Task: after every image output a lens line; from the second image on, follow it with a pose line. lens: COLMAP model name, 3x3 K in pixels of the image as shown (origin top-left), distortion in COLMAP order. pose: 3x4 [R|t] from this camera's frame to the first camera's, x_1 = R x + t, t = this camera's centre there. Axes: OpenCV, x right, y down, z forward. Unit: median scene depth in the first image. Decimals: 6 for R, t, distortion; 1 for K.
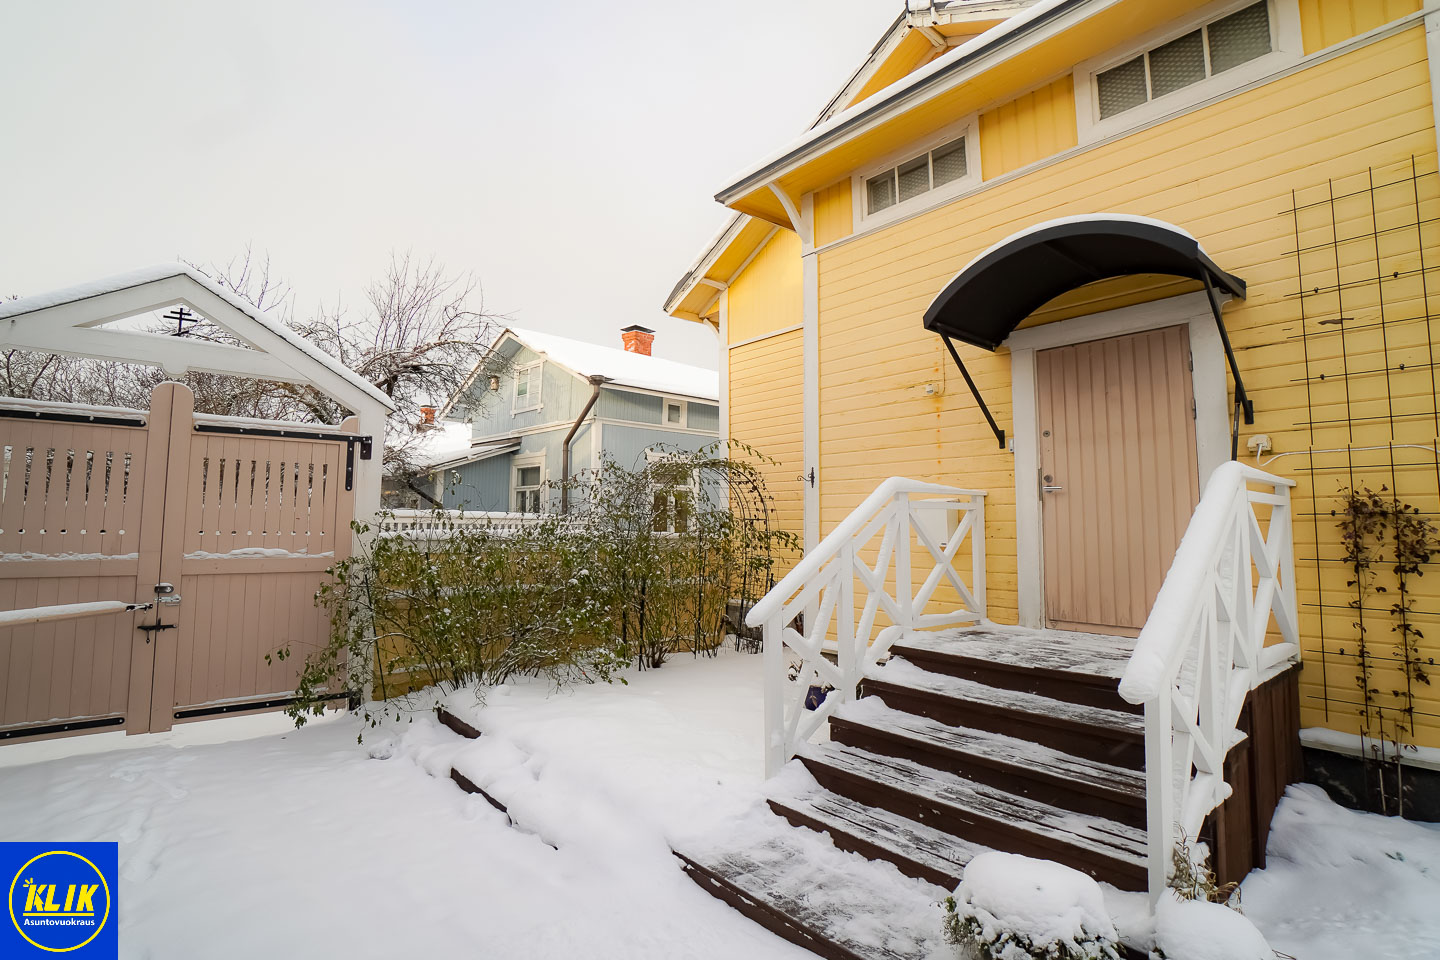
lens RADIAL K [[714.7, 0, 716.9], [0, 714.7, 472.0], [0, 0, 1]] dist [0.003039, 0.000686]
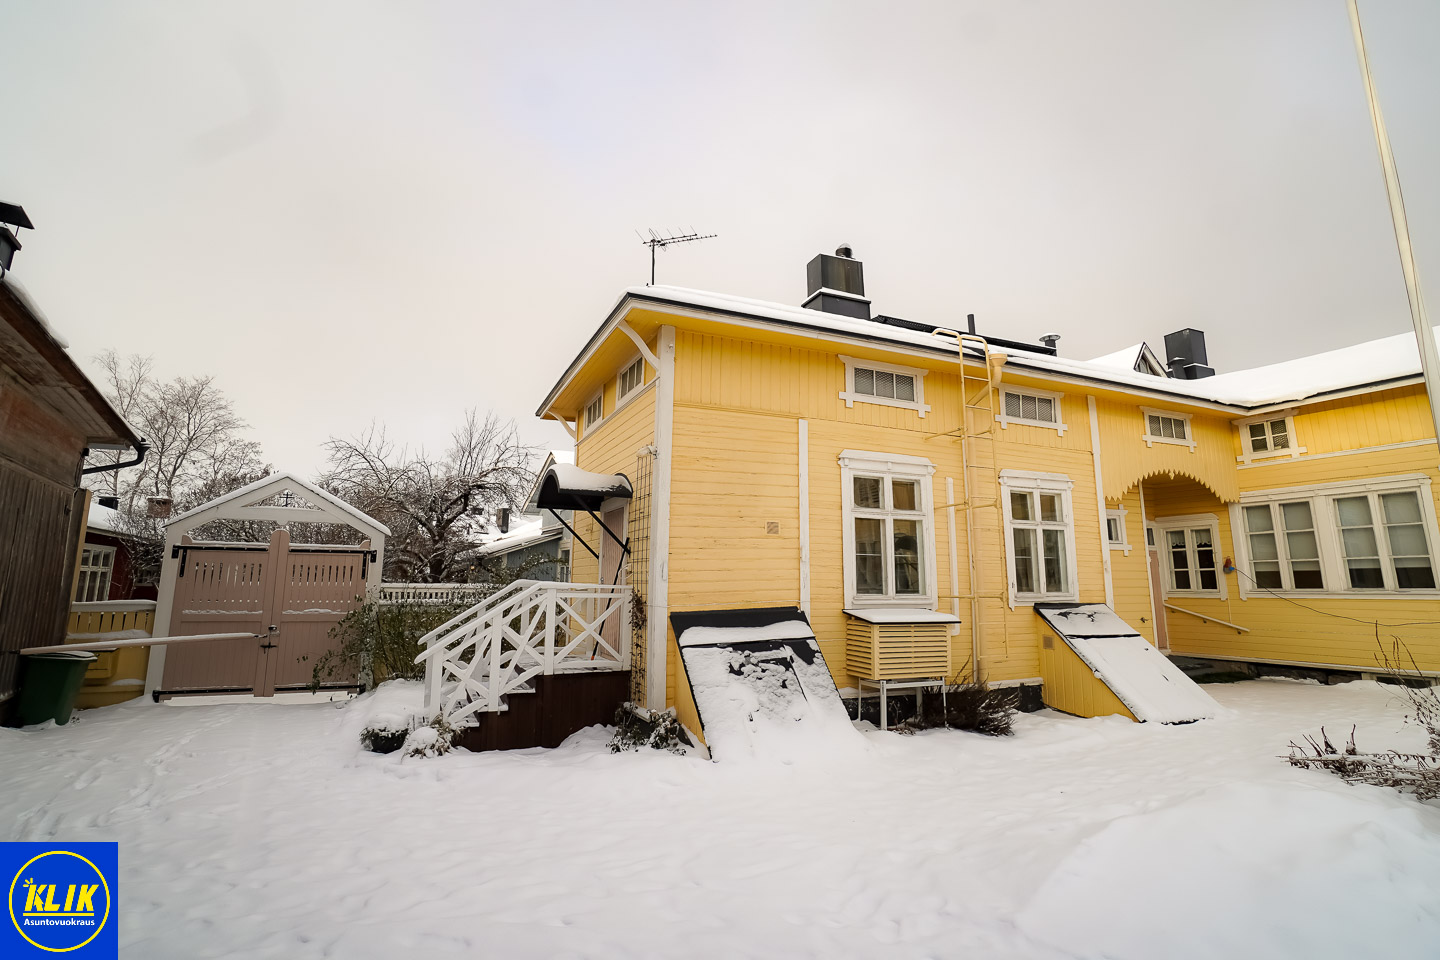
lens RADIAL K [[714.7, 0, 721.6], [0, 714.7, 477.8], [0, 0, 1]] dist [0.003039, 0.000686]
pose [[0.961750, -0.032744, -0.271963, 0.940998], [0.013285, 0.997237, -0.073085, -0.092449], [0.273605, 0.066677, 0.959528, -0.597155]]
